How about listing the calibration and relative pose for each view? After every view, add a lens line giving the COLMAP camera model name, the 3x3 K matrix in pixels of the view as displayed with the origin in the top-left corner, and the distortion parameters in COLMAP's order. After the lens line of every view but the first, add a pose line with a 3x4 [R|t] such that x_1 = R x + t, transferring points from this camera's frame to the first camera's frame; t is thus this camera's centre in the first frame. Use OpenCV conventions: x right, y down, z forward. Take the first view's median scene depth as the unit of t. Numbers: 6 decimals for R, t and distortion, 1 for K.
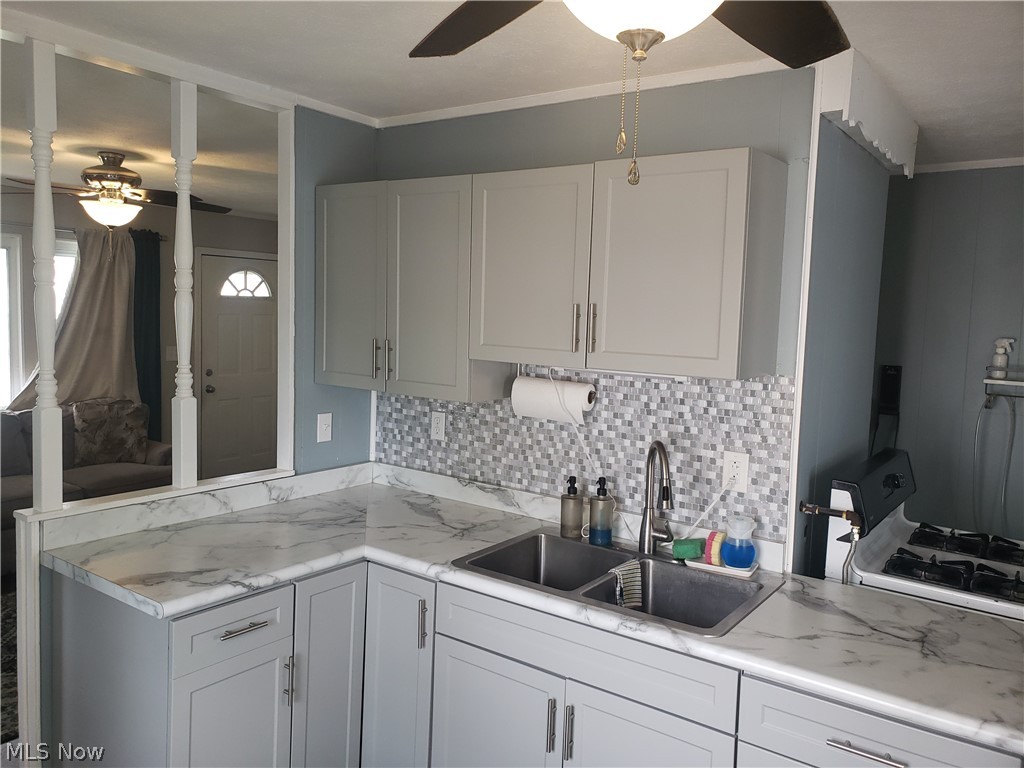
lens RADIAL K [[795.3, 0, 499.7], [0, 795.3, 374.5], [0, 0, 1]] dist [0.009058, 0.005353]
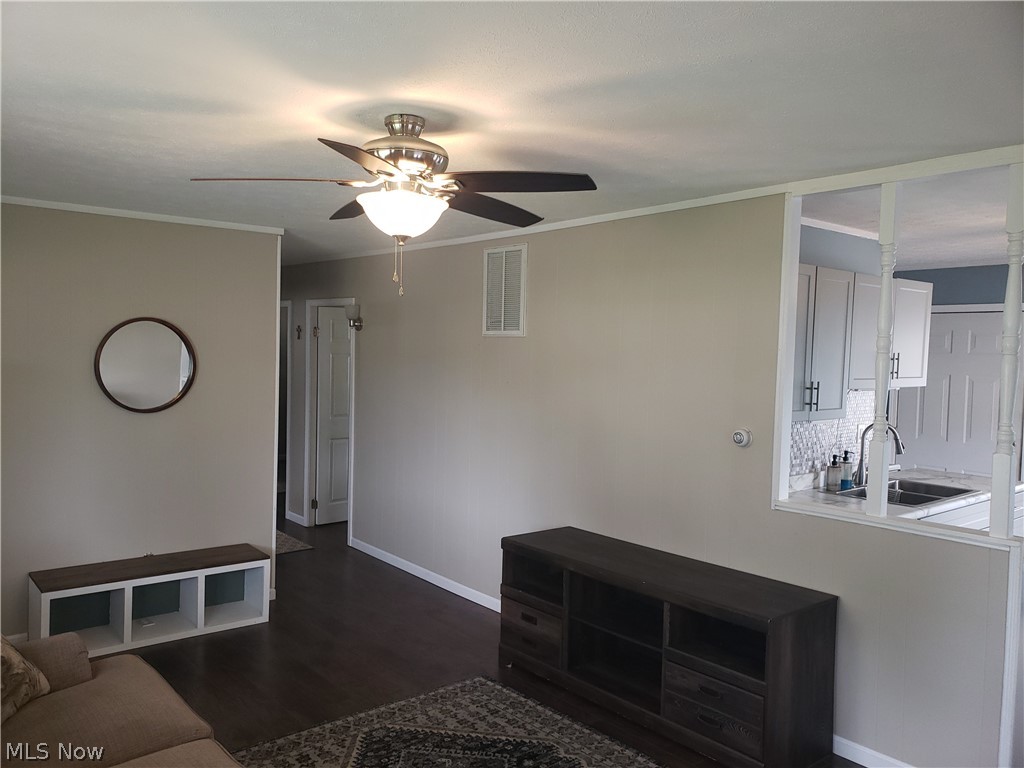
lens RADIAL K [[795.3, 0, 499.7], [0, 795.3, 374.5], [0, 0, 1]] dist [0.009058, 0.005353]
pose [[0.240321, -0.056926, 0.969023, -1.619663], [0.067816, 0.996824, 0.041740, -0.151965], [-0.968322, 0.055685, 0.243418, 1.205184]]
